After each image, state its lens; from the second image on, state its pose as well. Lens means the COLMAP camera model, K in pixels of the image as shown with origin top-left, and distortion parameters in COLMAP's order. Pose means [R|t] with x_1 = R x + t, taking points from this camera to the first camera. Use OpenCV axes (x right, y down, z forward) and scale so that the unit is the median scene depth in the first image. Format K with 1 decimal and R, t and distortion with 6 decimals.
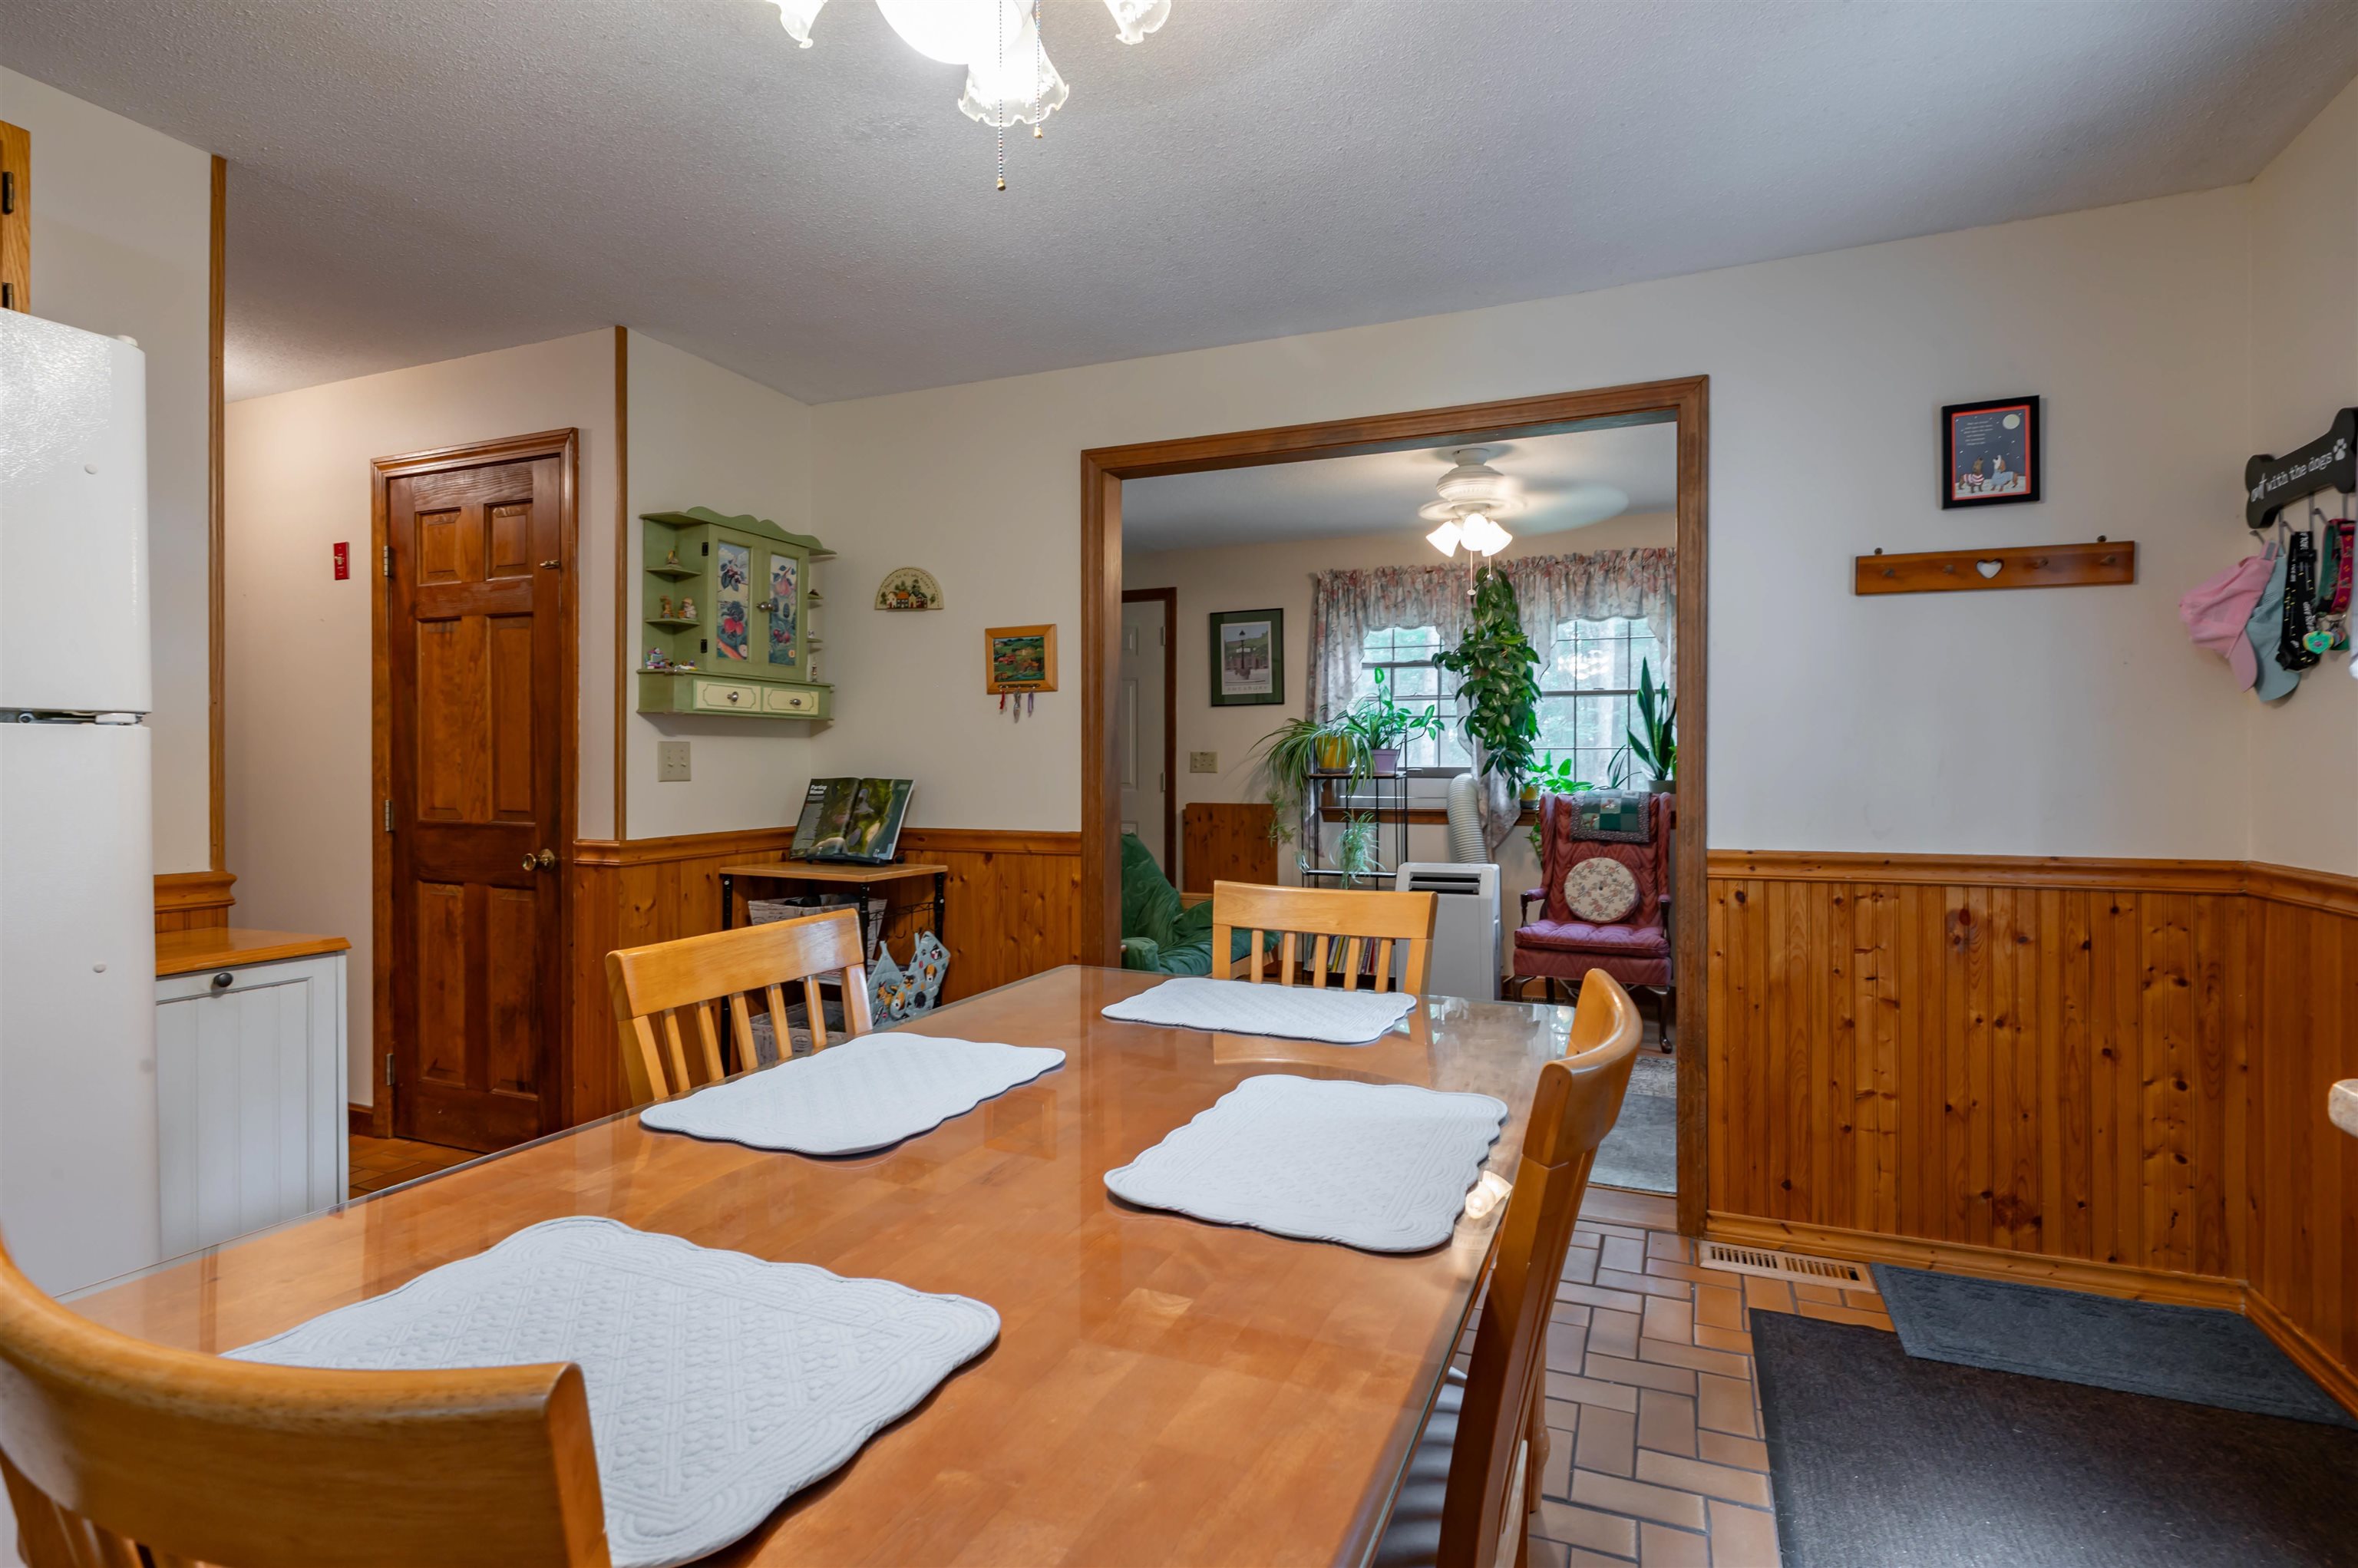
lens RADIAL K [[1141.7, 0, 1138.9], [0, 1141.7, 764.5], [0, 0, 1]] dist [-0.001348, 0.000107]
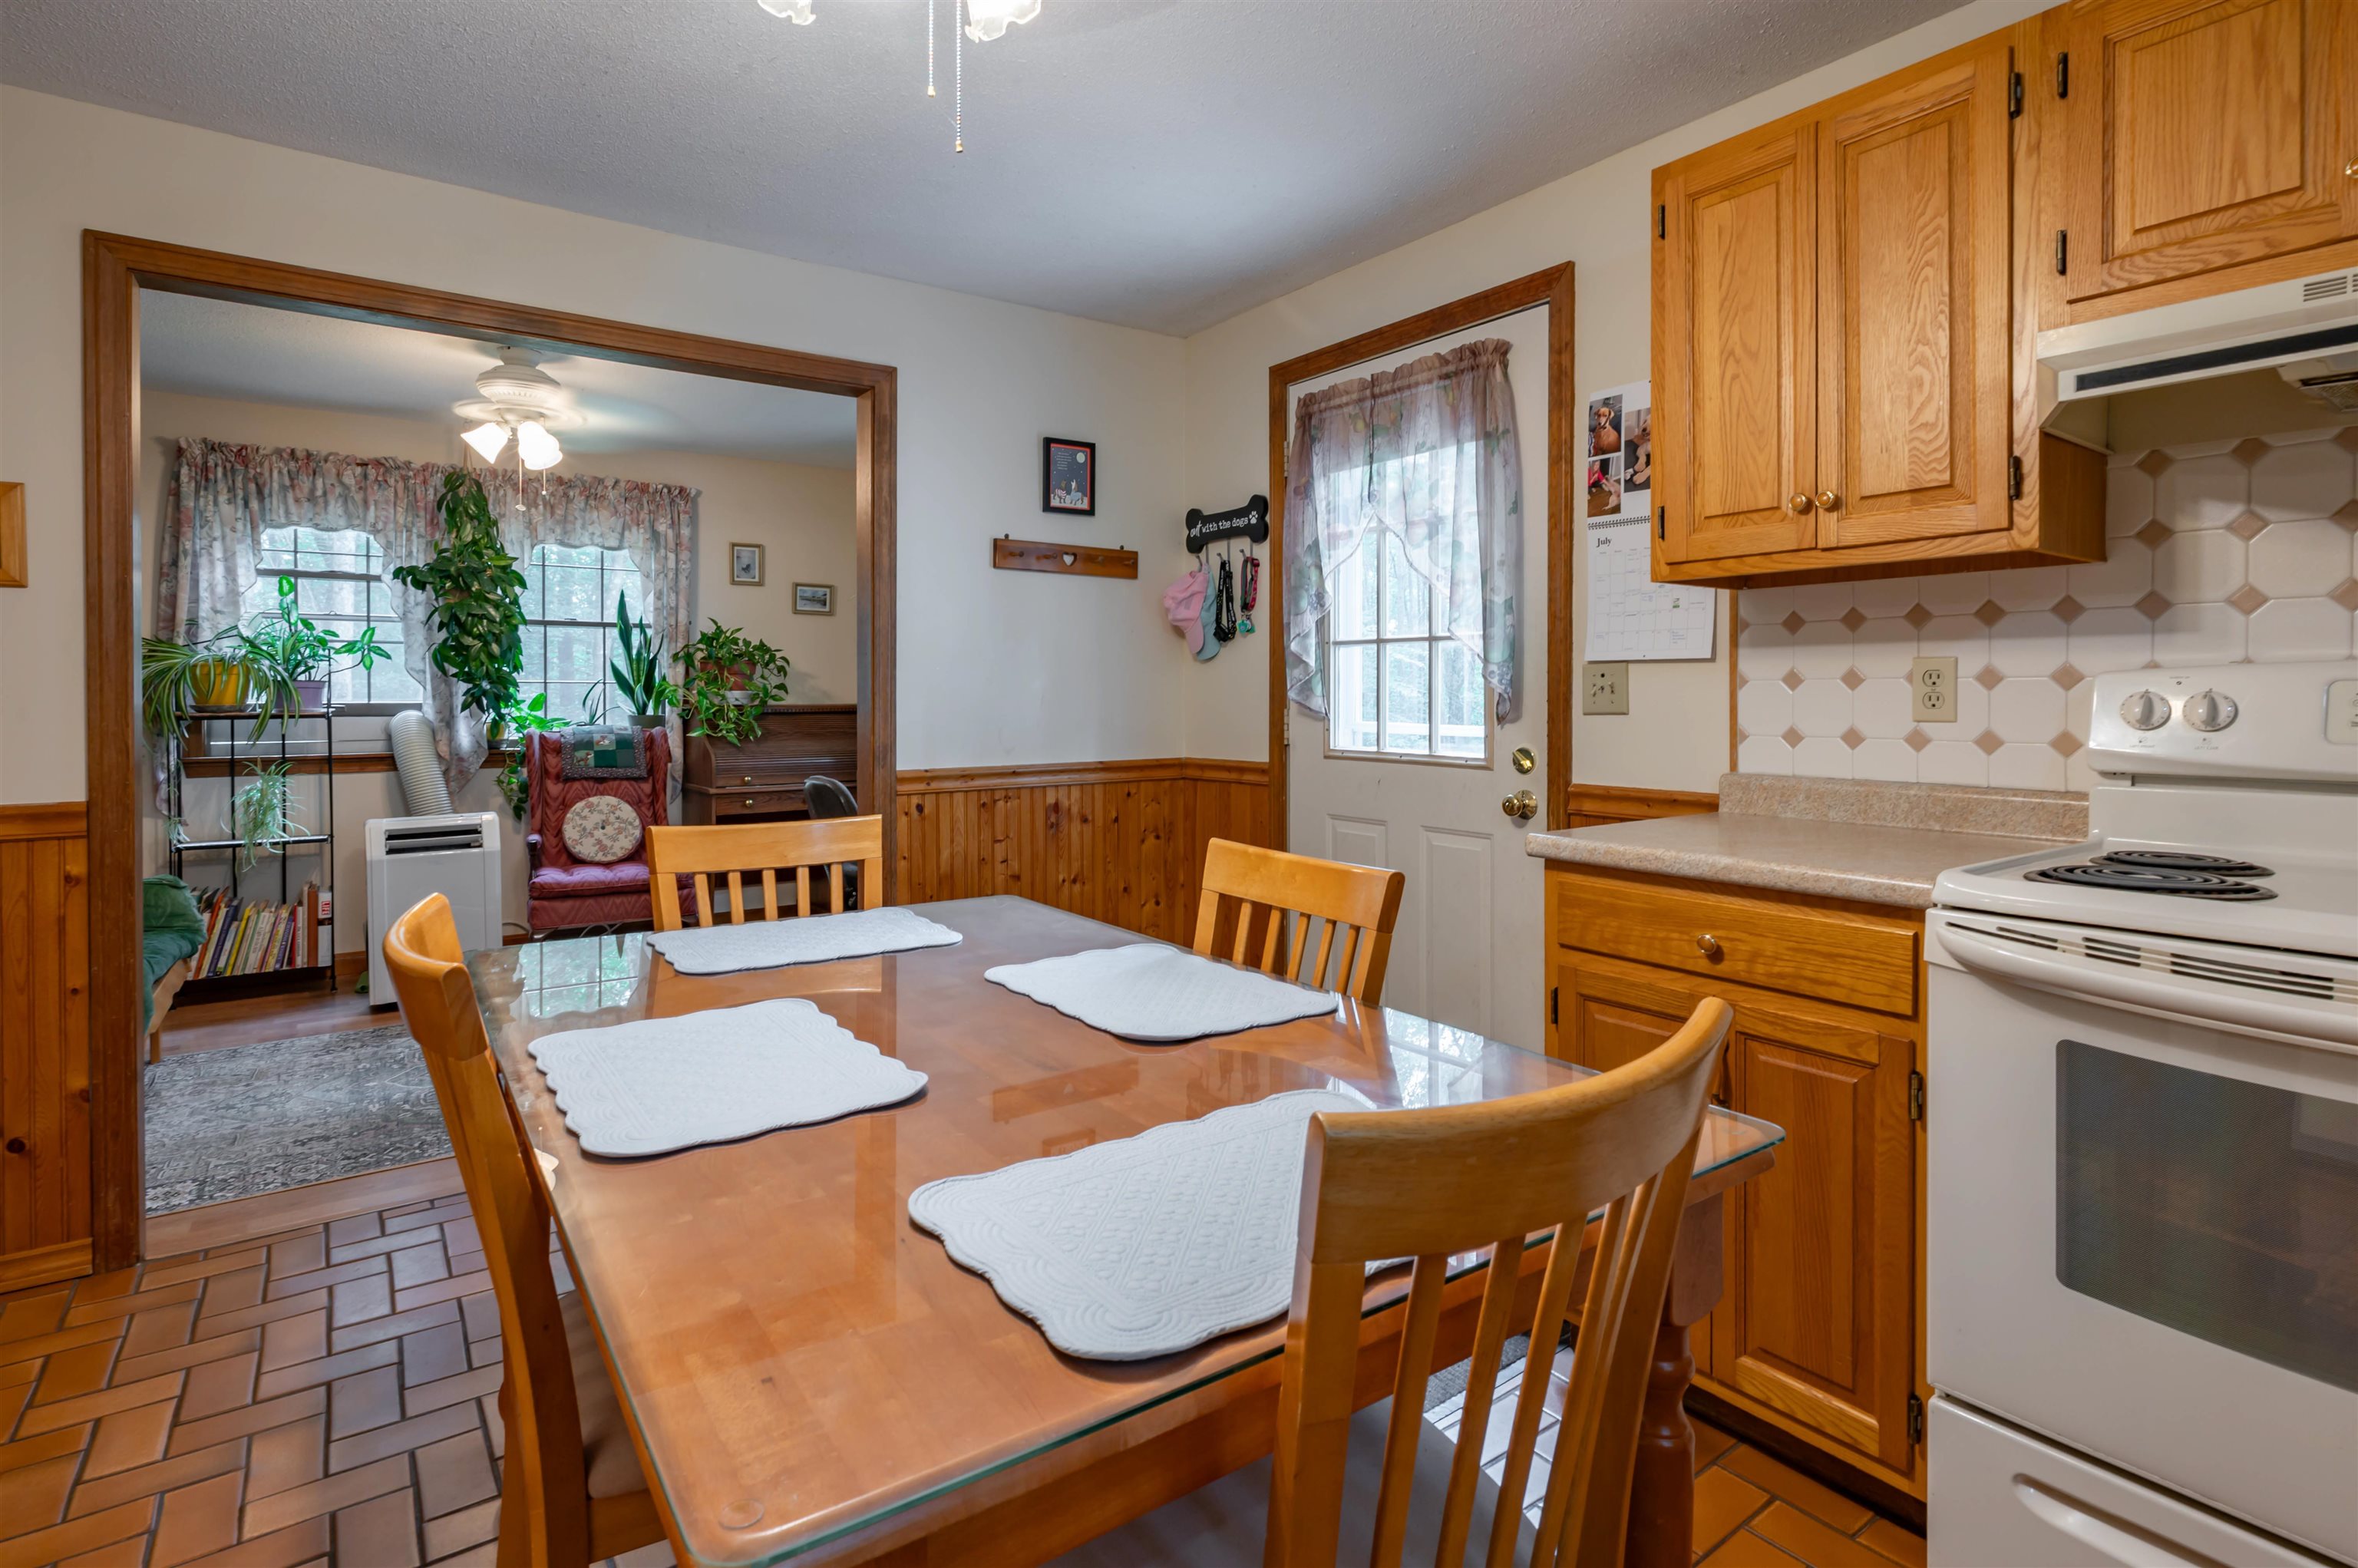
lens RADIAL K [[1184.6, 0, 1176.0], [0, 1184.6, 704.5], [0, 0, 1]] dist [0.021512, -0.008409]
pose [[0.507897, -0.006000, 0.861397, -0.204382], [0.002615, 0.999982, 0.005424, 0.000109], [-0.861414, -0.000503, 0.507903, 0.065176]]
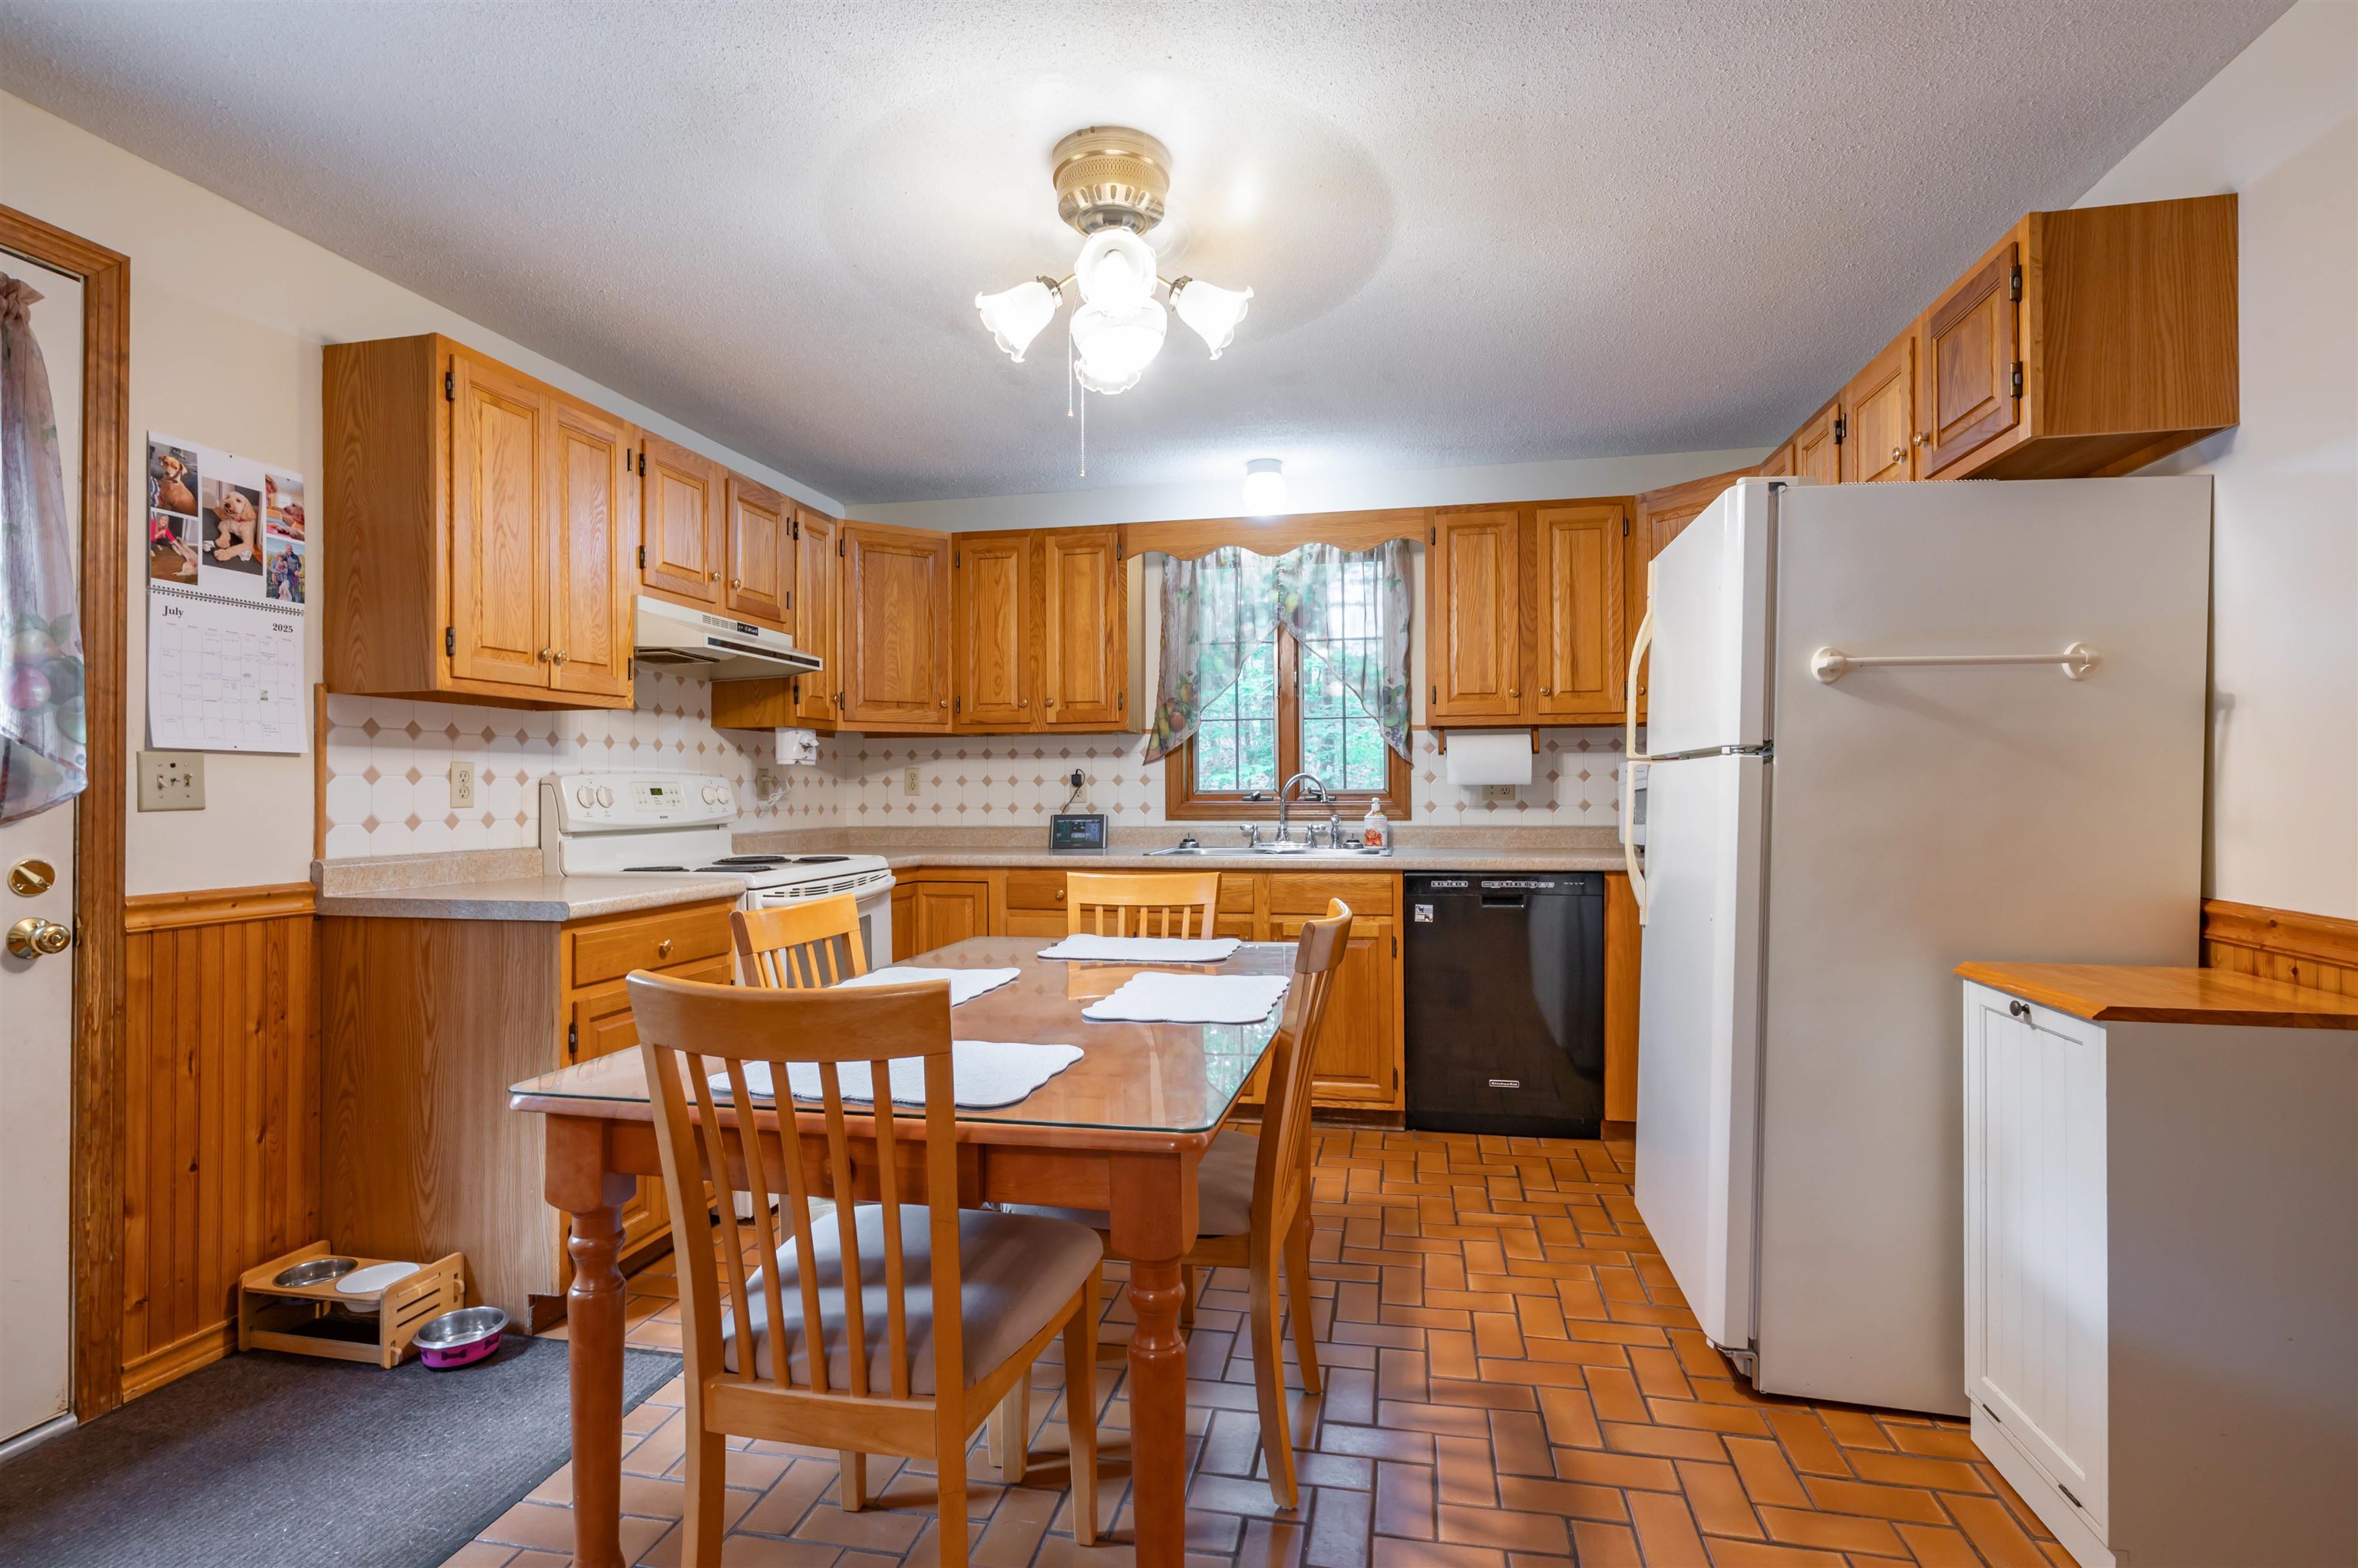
lens RADIAL K [[1133.8, 0, 1179.0], [0, 1133.8, 784.0], [0, 0, 1]] dist [0.000983, 0.002073]
pose [[-0.977441, 0.004870, -0.211152, 0.042222], [0.005841, 0.999975, -0.003976, 0.001552], [0.211128, -0.005119, -0.977445, 0.635213]]
